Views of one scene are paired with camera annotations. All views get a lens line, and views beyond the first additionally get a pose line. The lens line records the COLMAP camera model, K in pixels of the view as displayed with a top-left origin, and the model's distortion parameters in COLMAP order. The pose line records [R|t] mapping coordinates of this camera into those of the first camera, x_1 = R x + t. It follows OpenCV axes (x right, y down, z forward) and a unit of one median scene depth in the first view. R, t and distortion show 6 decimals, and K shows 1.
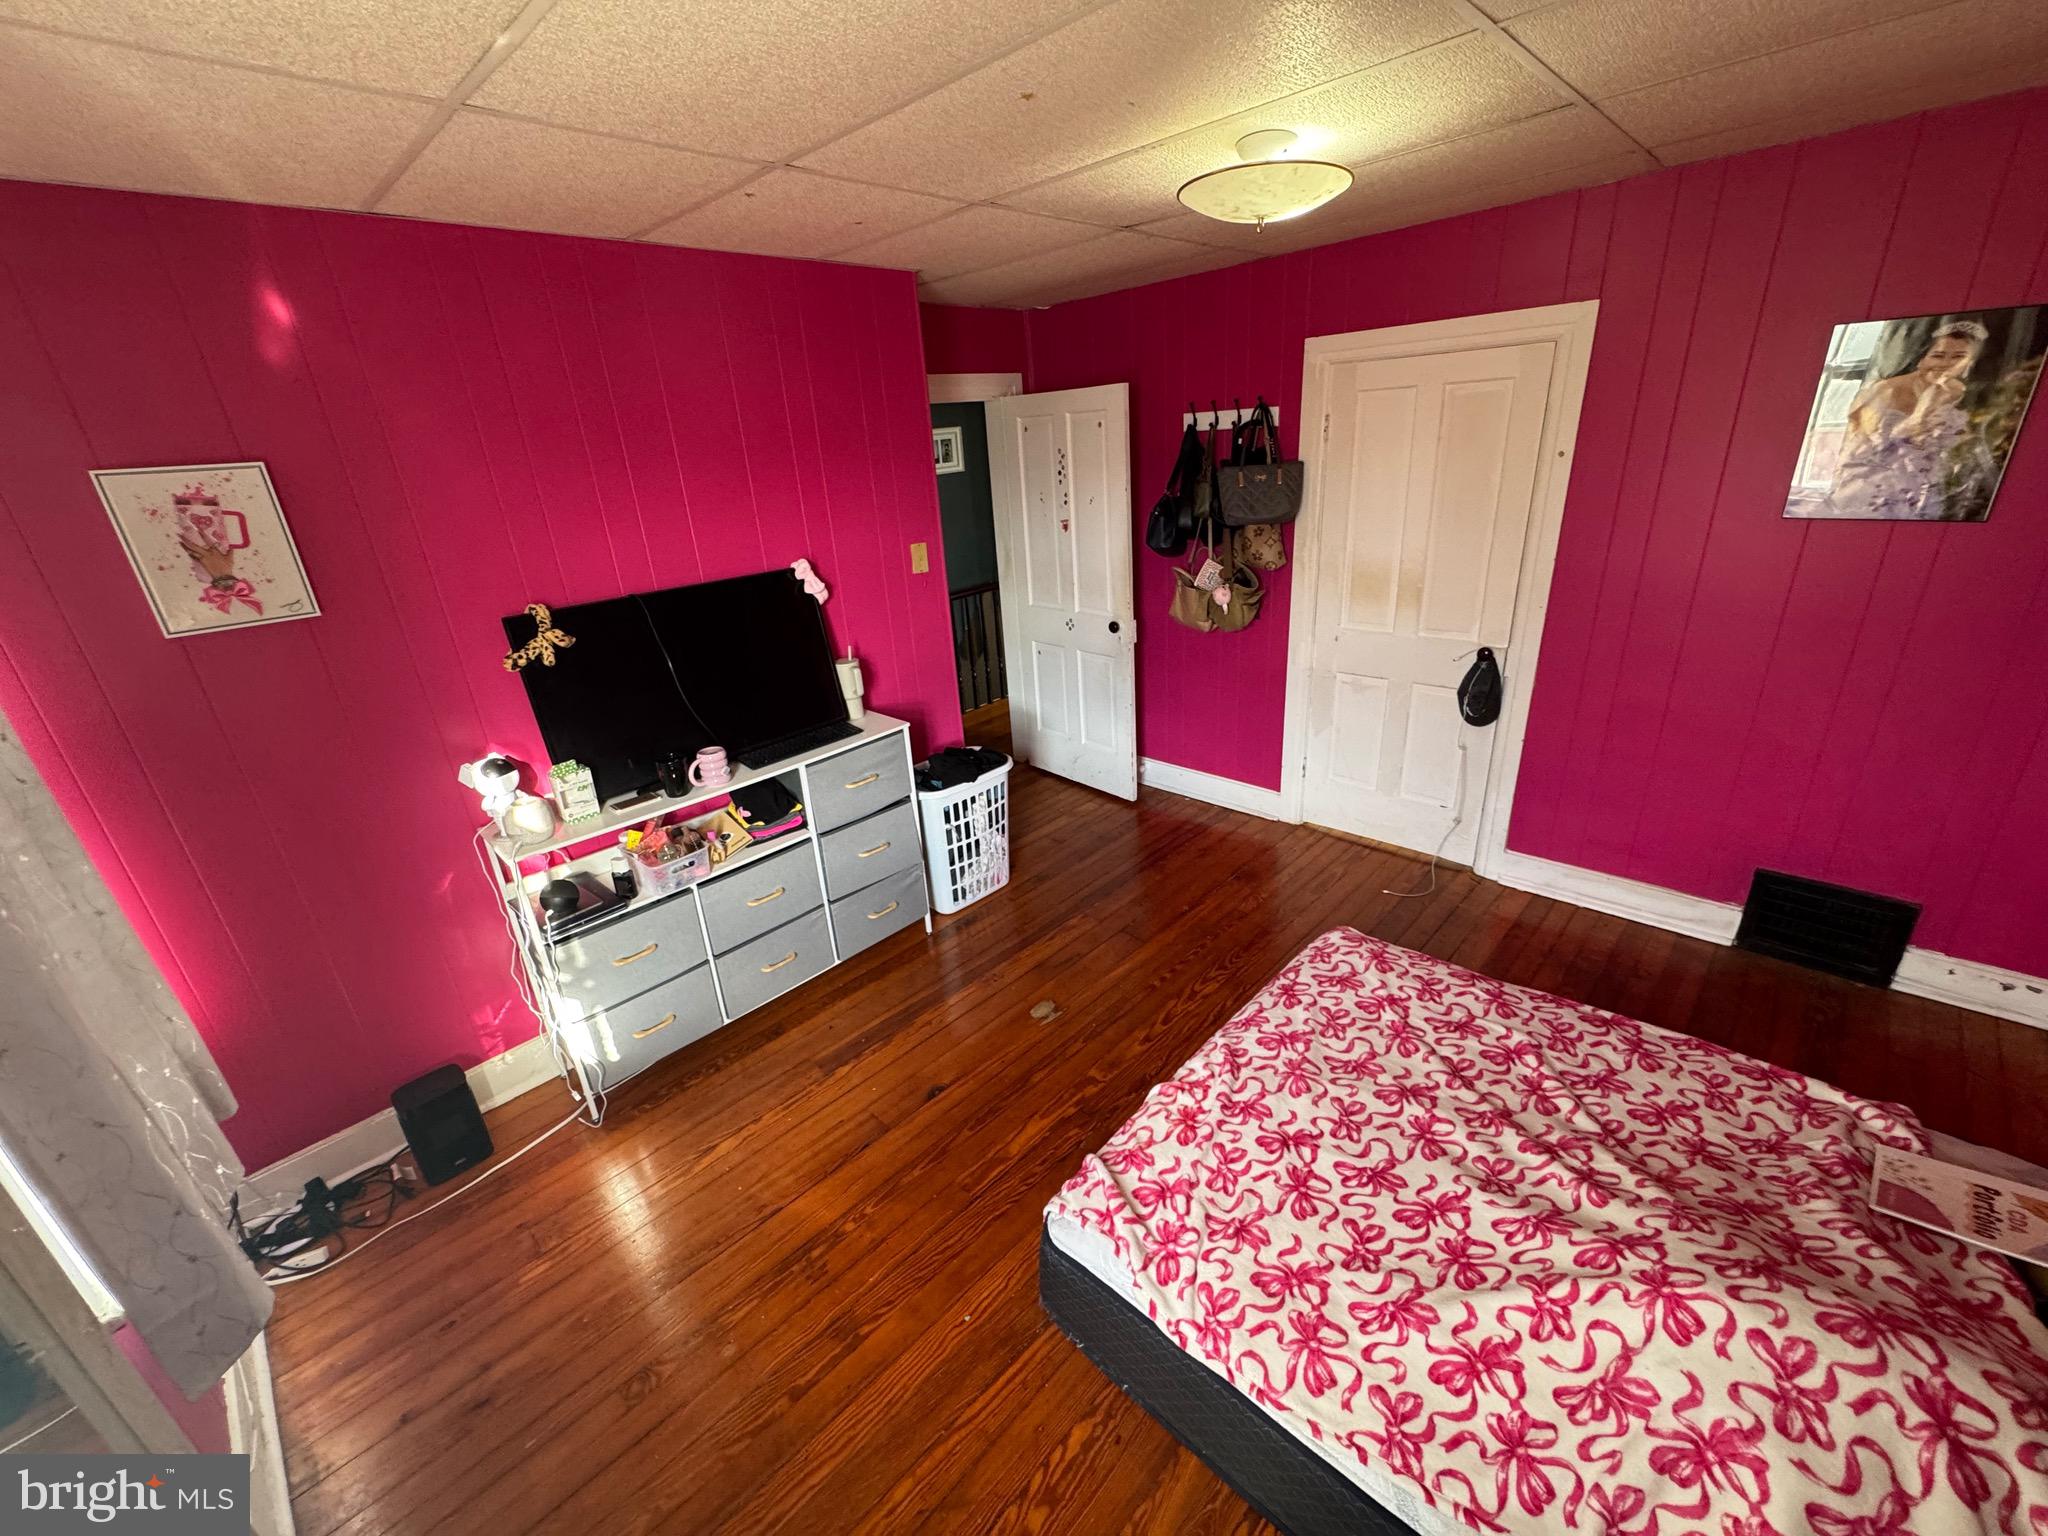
lens RADIAL K [[823.5, 0, 1025.1], [0, 823.5, 766.2], [0, 0, 1]] dist [-0.002306, 0.000312]
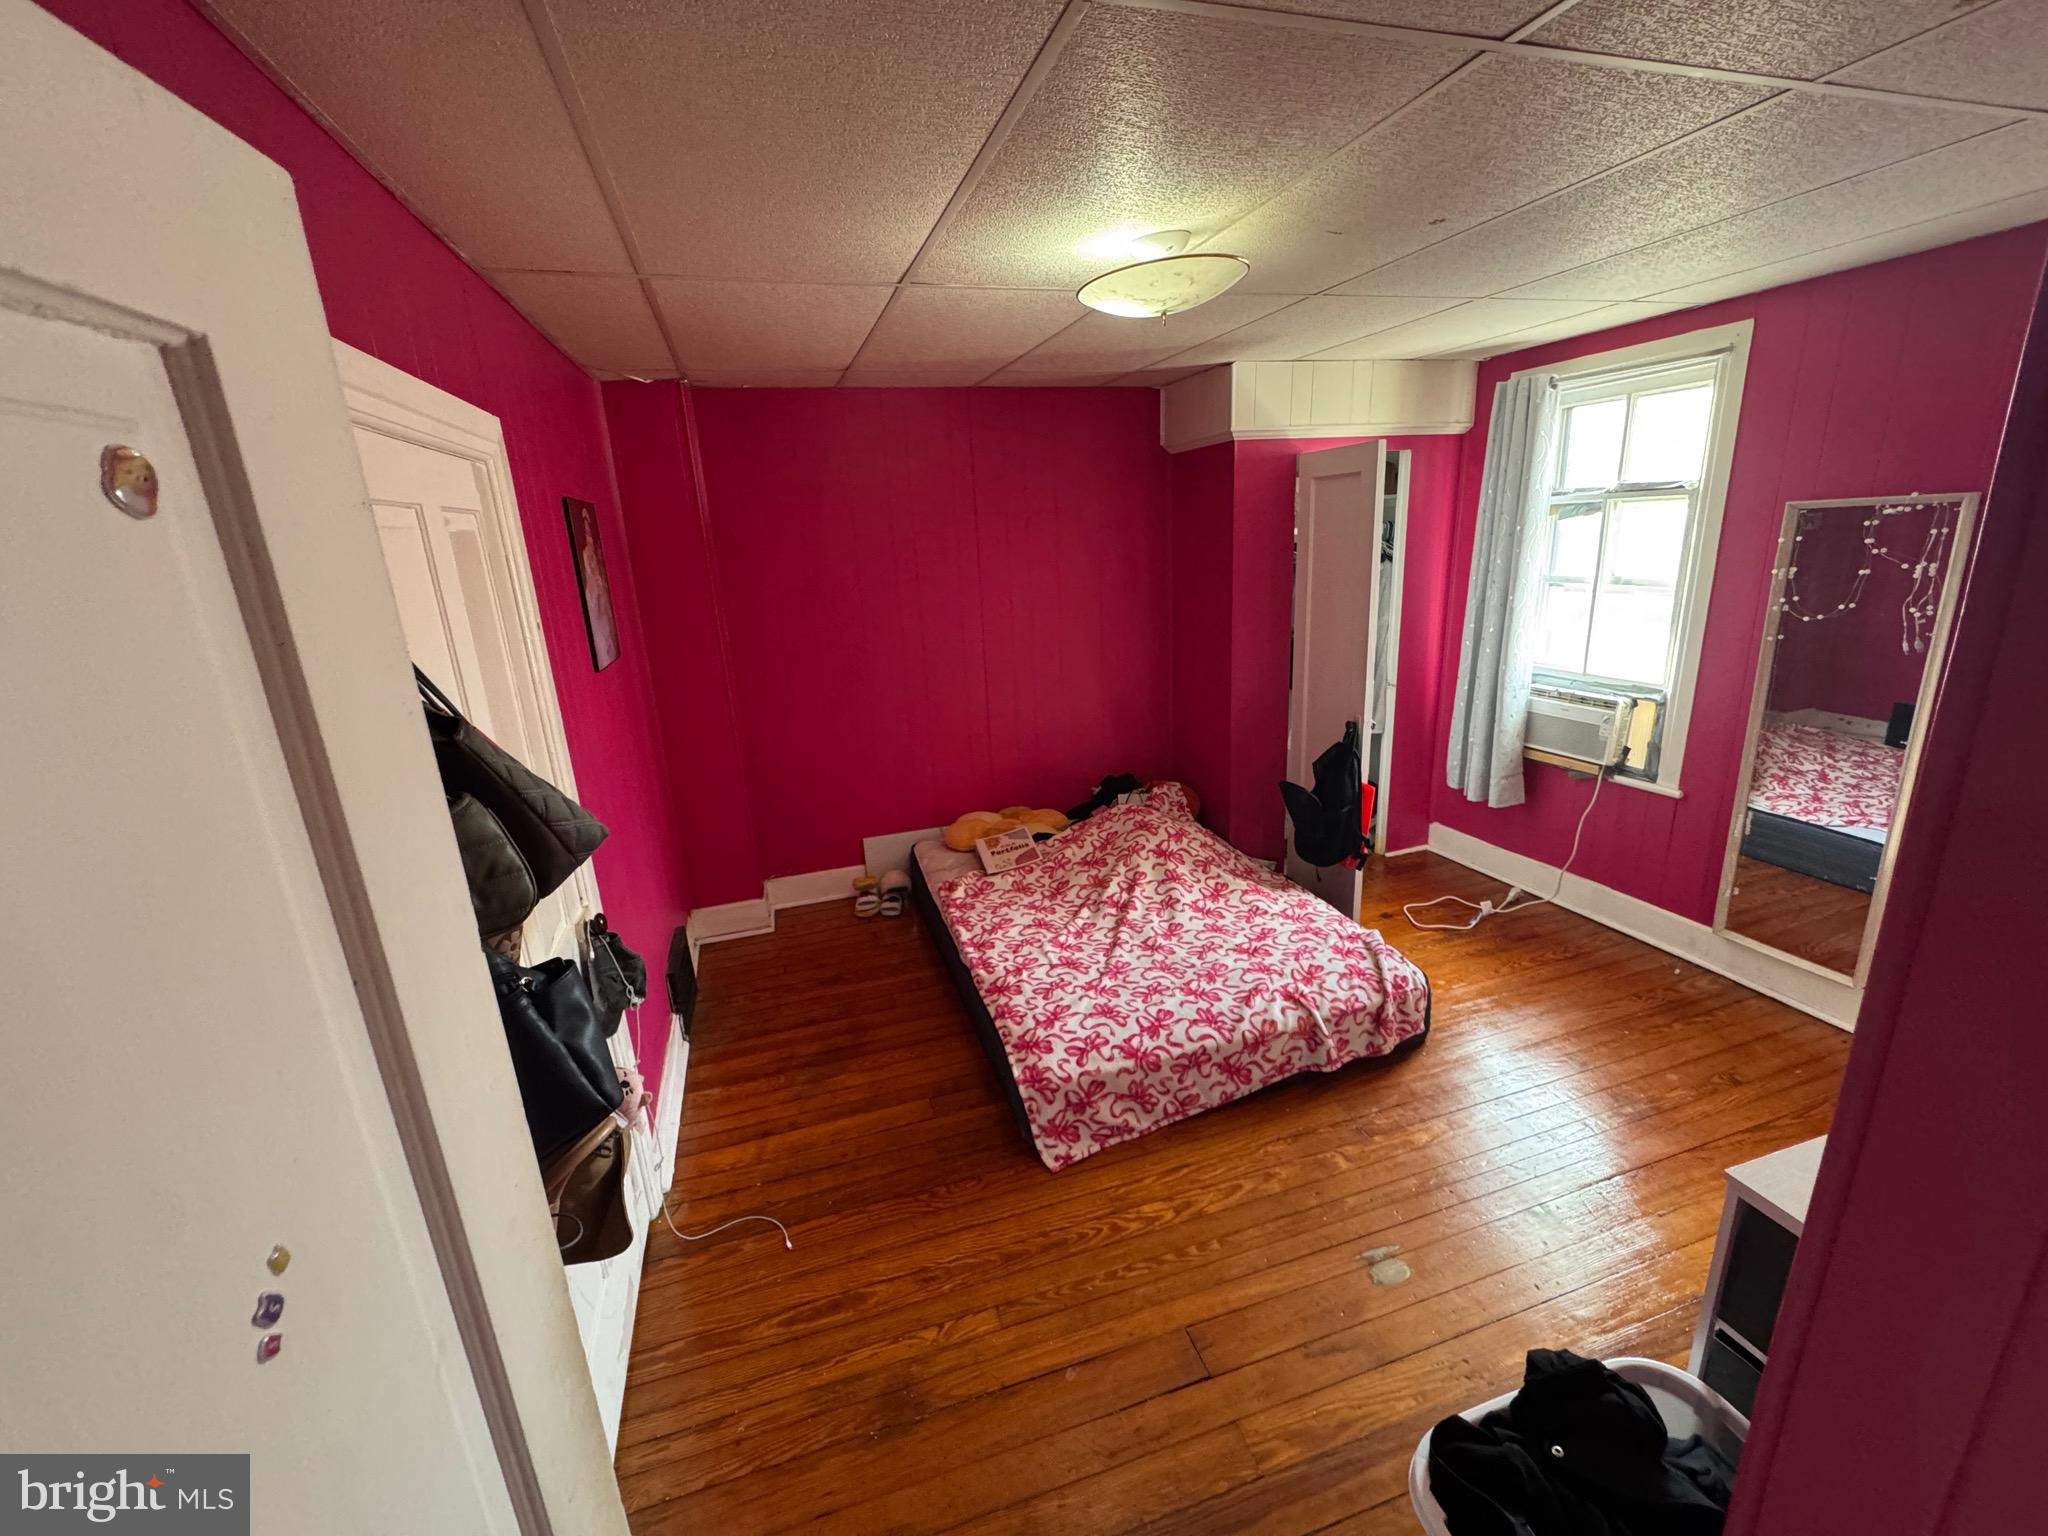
lens RADIAL K [[823.5, 0, 1025.1], [0, 823.5, 766.2], [0, 0, 1]] dist [-0.002306, 0.000312]
pose [[-0.872463, -0.021813, 0.488192, -0.057862], [0.284673, 0.789309, 0.544015, -0.759657], [-0.397202, 0.613608, -0.682434, 1.929934]]
